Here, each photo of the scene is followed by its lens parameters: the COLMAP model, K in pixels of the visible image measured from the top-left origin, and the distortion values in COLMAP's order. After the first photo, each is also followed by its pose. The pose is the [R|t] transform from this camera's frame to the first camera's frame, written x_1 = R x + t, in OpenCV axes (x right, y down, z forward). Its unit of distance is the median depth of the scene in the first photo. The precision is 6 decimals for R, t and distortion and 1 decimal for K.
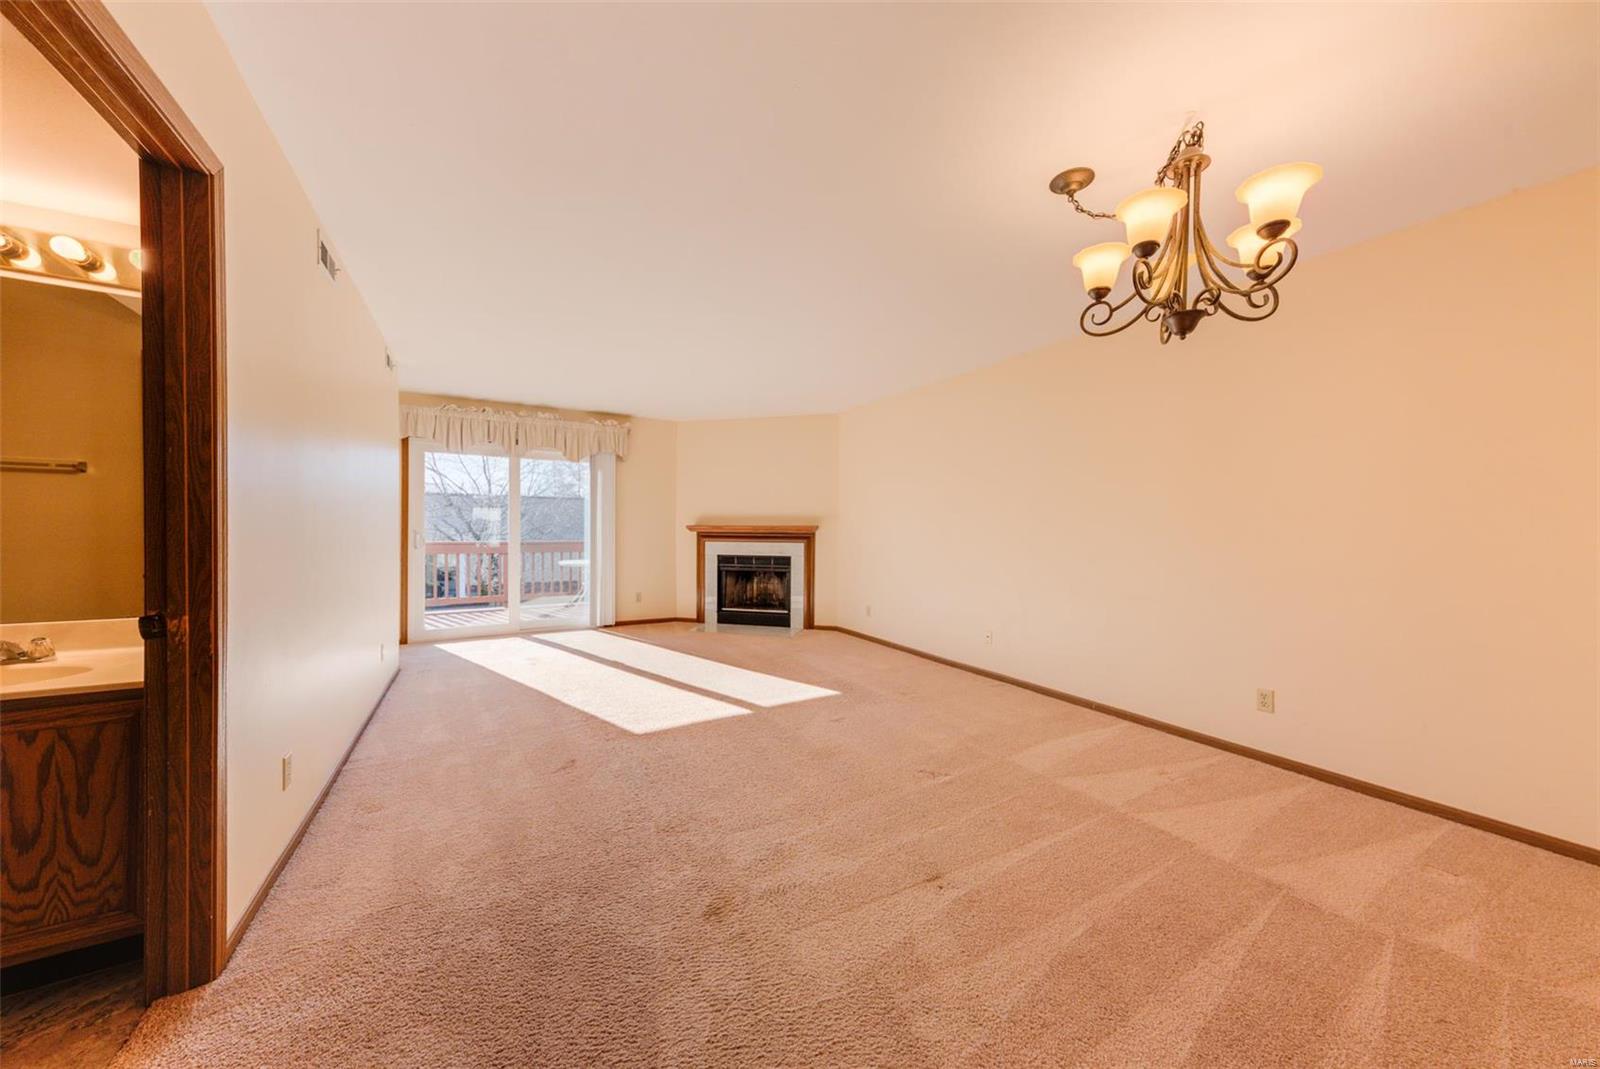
lens RADIAL K [[543.4, 0, 800.0], [0, 543.4, 534.5], [0, 0, 1]] dist [0.035717, -0.007854]
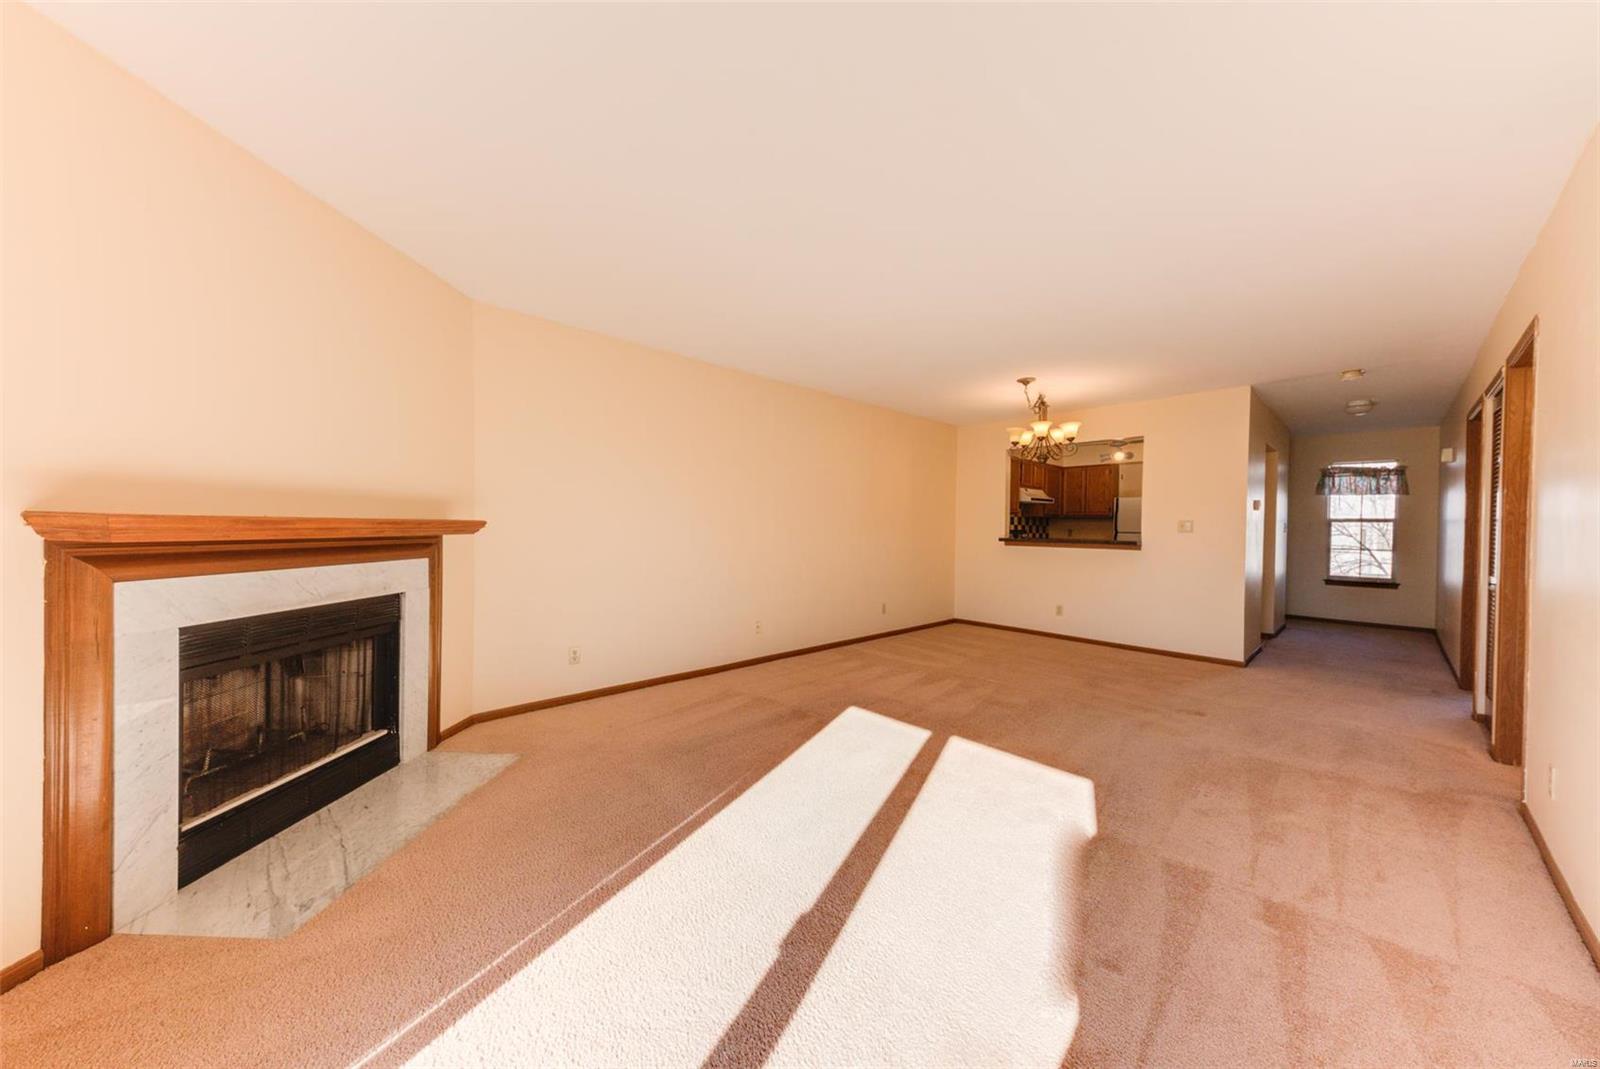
lens RADIAL K [[543.4, 0, 800.0], [0, 543.4, 534.5], [0, 0, 1]] dist [0.035717, -0.007854]
pose [[-0.220043, -0.018522, 0.975314, -0.494477], [0.003017, 0.999802, 0.019667, -0.011844], [-0.975486, 0.007271, -0.219943, 0.792308]]
